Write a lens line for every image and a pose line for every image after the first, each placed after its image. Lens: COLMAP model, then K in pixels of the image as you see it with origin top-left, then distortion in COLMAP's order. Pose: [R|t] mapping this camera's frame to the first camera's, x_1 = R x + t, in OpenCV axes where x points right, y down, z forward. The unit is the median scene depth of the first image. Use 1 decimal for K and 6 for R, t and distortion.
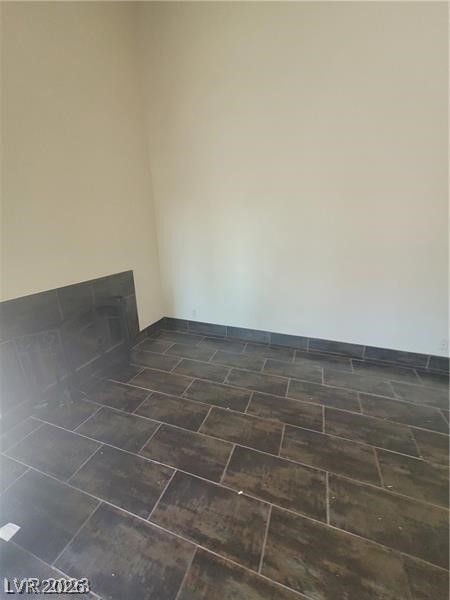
lens RADIAL K [[238.4, 0, 220.6], [0, 238.4, 299.7], [0, 0, 1]] dist [-0.001009, 0.000256]
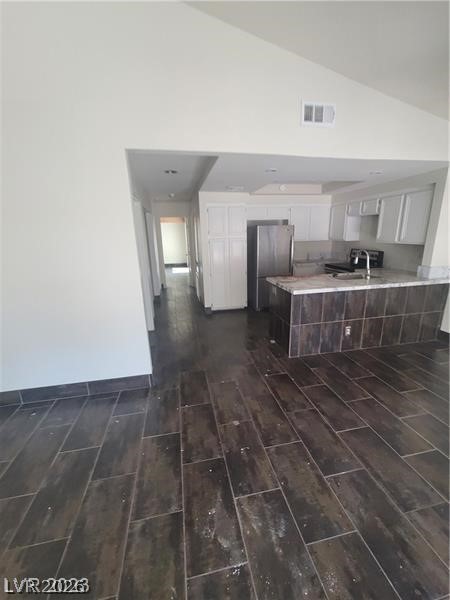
lens RADIAL K [[244.9, 0, 221.6], [0, 244.9, 300.0], [0, 0, 1]] dist [-0.006131, 0.000370]
pose [[0.507976, 0.182673, -0.841779, 0.923916], [-0.218058, 0.972693, 0.079494, -0.126978], [0.833313, 0.143175, 0.533938, 0.413151]]
